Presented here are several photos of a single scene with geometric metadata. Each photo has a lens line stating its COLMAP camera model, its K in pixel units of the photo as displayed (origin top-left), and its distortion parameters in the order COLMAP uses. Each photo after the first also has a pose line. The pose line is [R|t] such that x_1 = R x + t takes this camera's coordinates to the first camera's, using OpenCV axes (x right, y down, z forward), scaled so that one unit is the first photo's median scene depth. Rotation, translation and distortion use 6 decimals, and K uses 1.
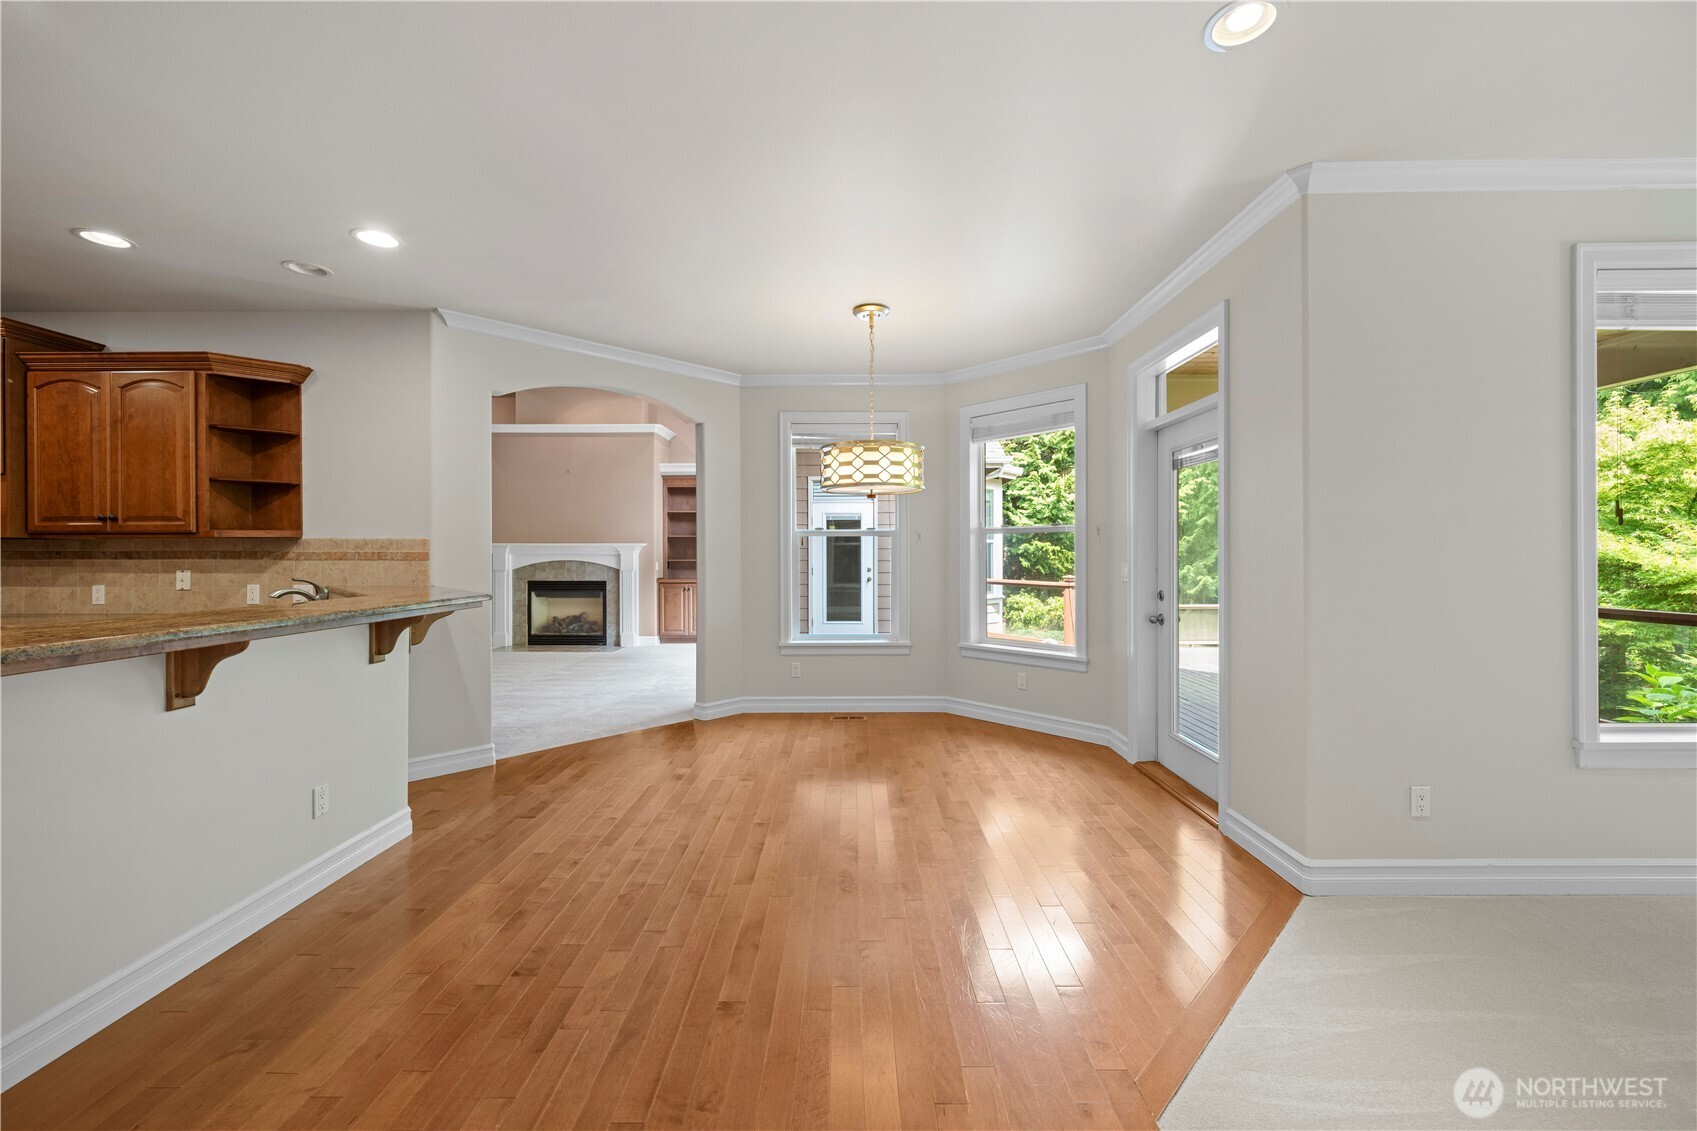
lens RADIAL K [[667.5, 0, 854.8], [0, 667.5, 553.0], [0, 0, 1]] dist [-0.002371, -0.001131]
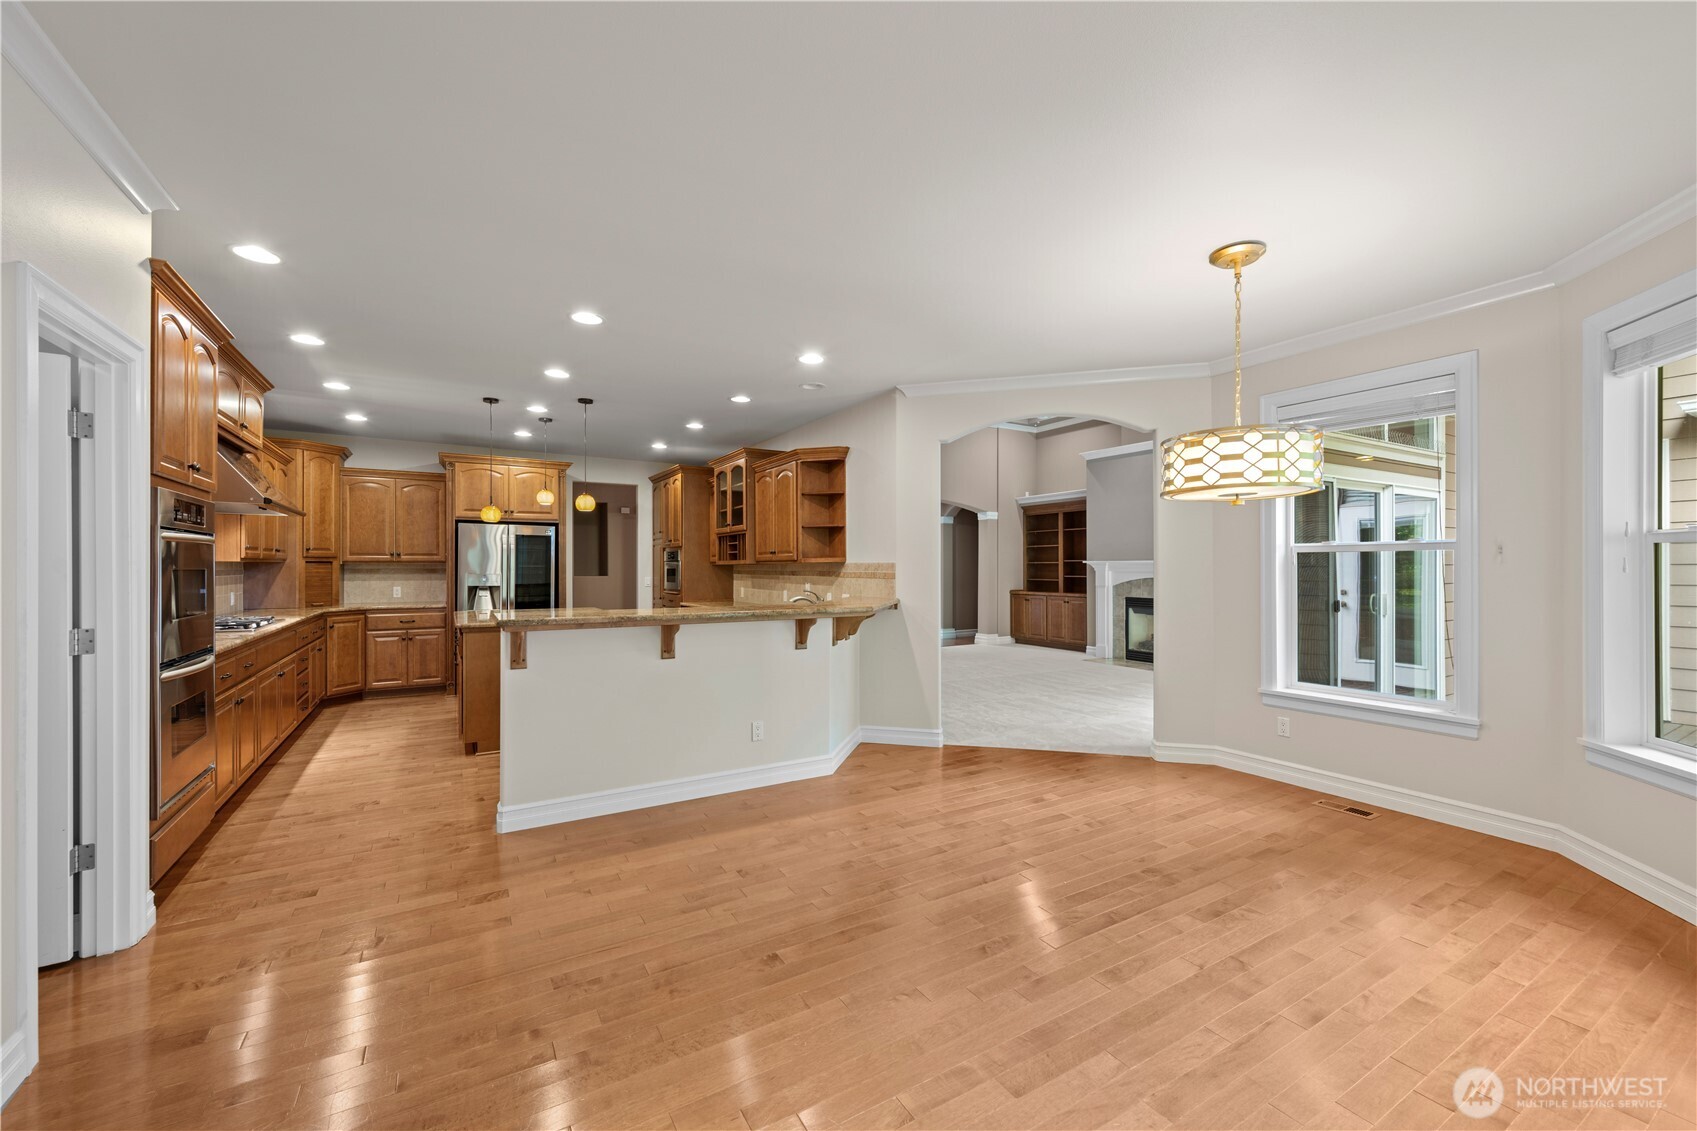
lens RADIAL K [[667.5, 0, 842.9], [0, 667.5, 568.2], [0, 0, 1]] dist [-0.002371, -0.001131]
pose [[0.505885, -0.000033, -0.862601, 0.438088], [0.001242, 0.999999, 0.000691, -0.010934], [0.862600, -0.001421, 0.505884, 0.242800]]
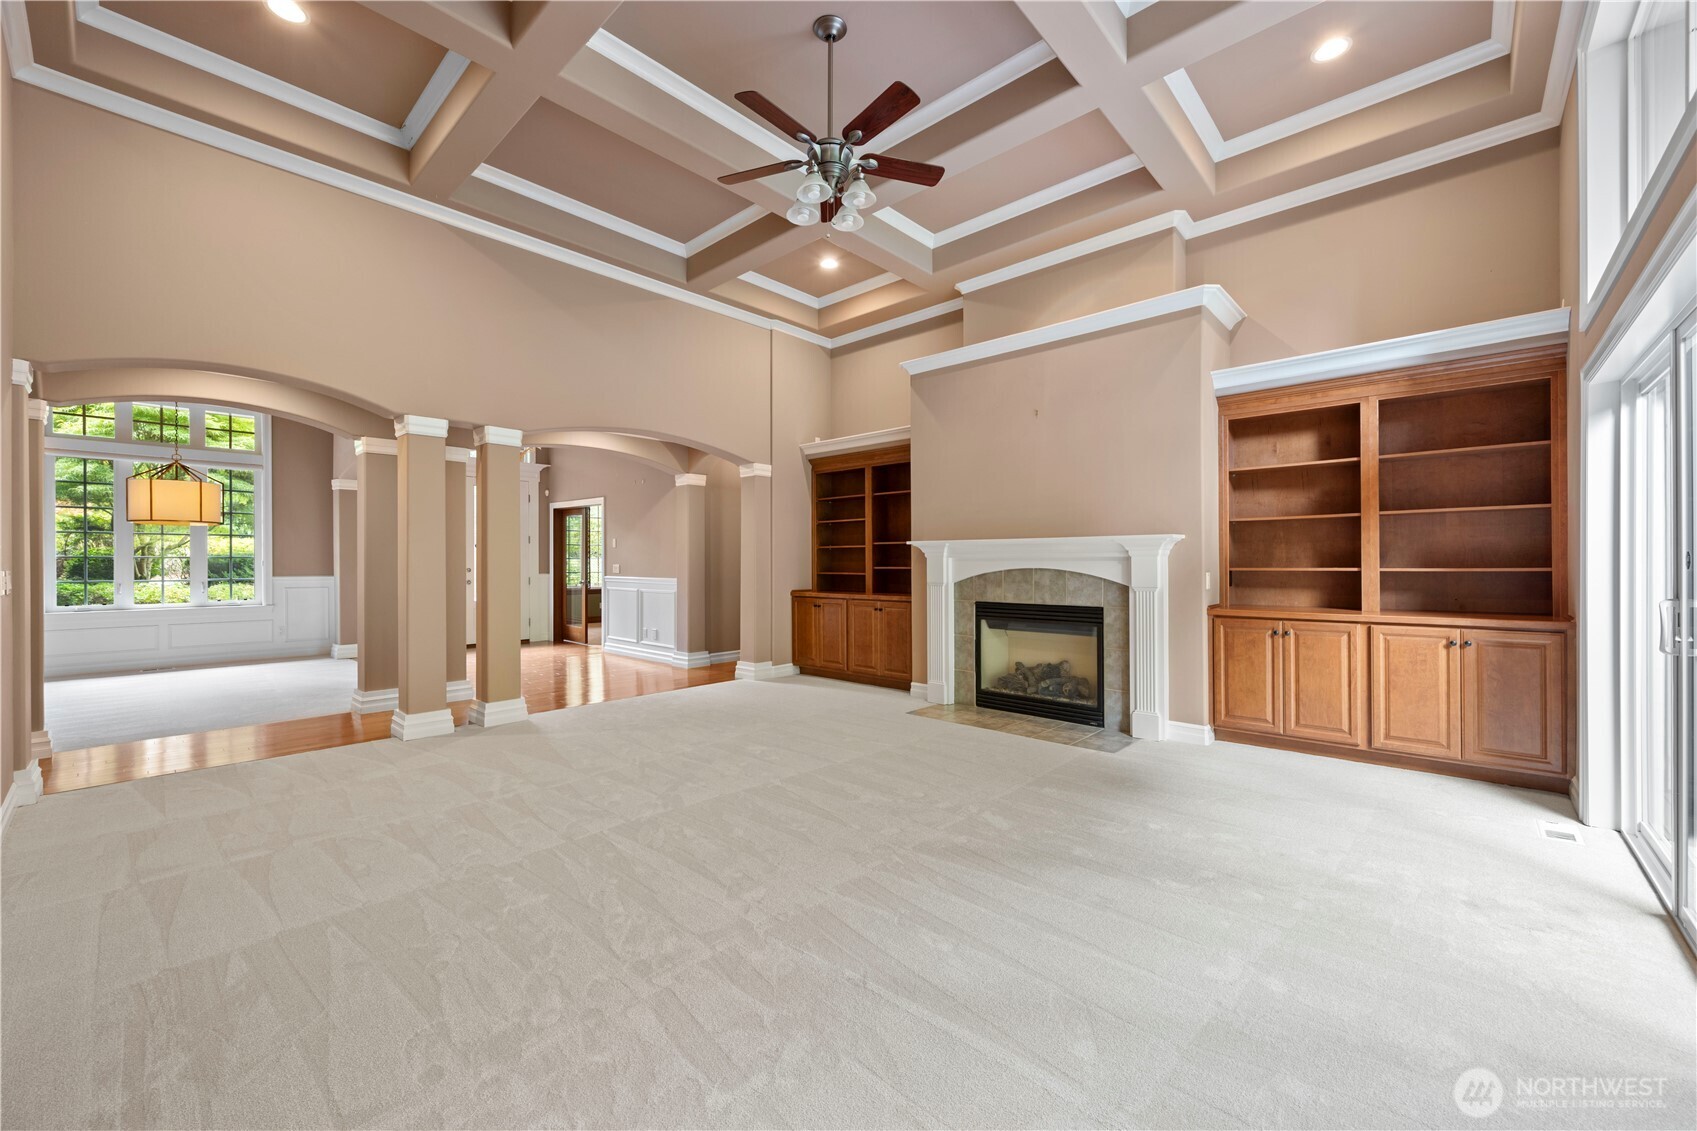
lens RADIAL K [[667.5, 0, 843.4], [0, 667.5, 563.0], [0, 0, 1]] dist [-0.002371, -0.001131]
pose [[0.737689, -0.002381, -0.675137, -0.402617], [0.000250, 0.999995, -0.003254, 0.020066], [0.675141, 0.002232, 0.737685, 1.132041]]
